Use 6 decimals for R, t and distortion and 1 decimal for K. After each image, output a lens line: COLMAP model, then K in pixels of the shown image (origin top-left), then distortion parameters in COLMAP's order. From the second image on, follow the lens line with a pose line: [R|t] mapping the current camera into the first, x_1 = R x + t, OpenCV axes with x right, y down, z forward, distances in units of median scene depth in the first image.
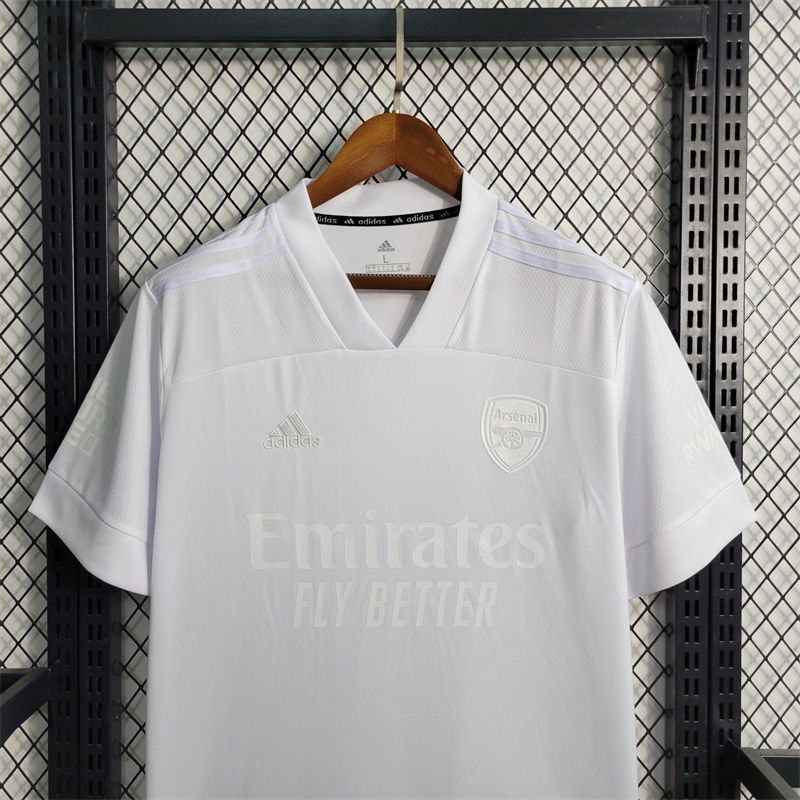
lens RADIAL K [[800.2, 0, 394.9], [0, 800.2, 400.4], [0, 0, 1]] dist [0.000889, 0.000000]
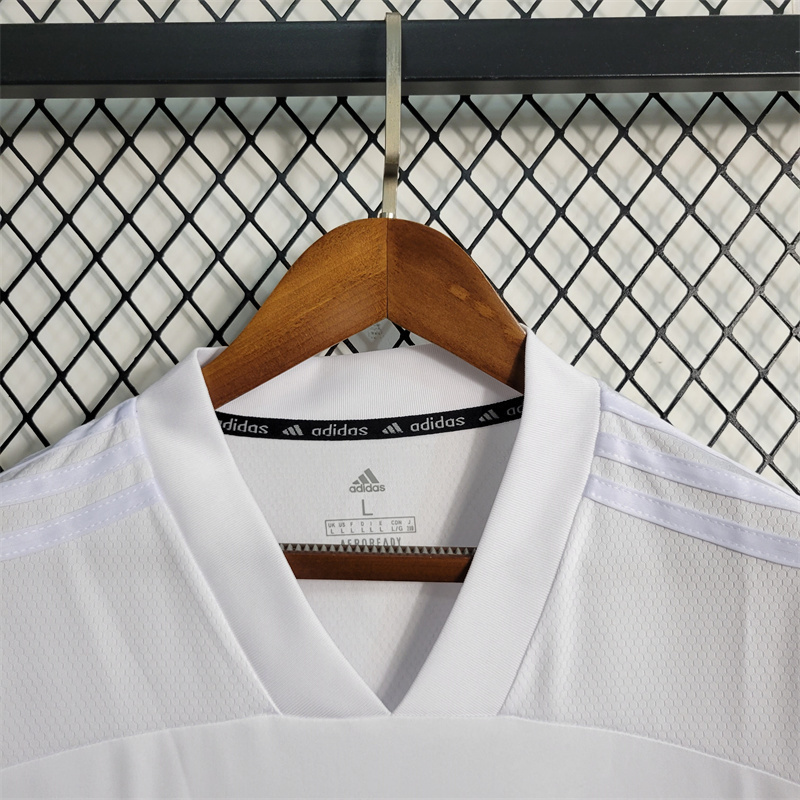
lens RADIAL K [[800.2, 0, 401.9], [0, 800.2, 402.0], [0, 0, 1]] dist [0.000889, 0.000000]
pose [[0.999898, -0.000627, -0.014257, 0.016754], [-0.001645, 0.987309, -0.158803, -0.164712], [0.014176, 0.158810, 0.987207, 0.518268]]
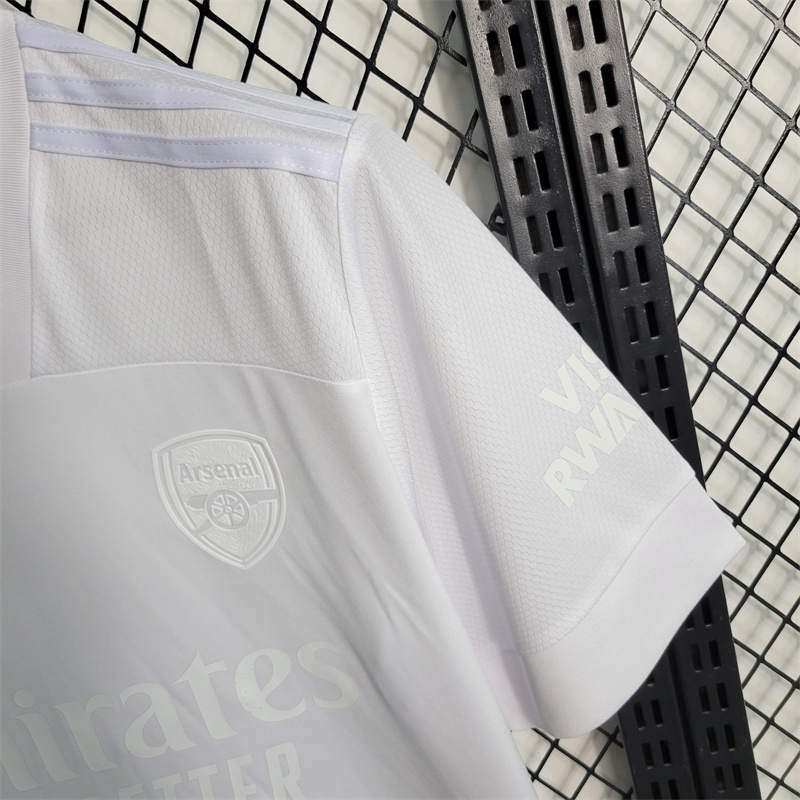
lens RADIAL K [[800.2, 0, 403.0], [0, 800.2, 399.0], [0, 0, 1]] dist [0.000889, 0.000000]
pose [[0.962997, -0.240720, -0.121206, 0.328428], [0.264344, 0.931275, 0.250696, -0.113927], [0.052529, -0.273459, 0.960448, 0.534928]]
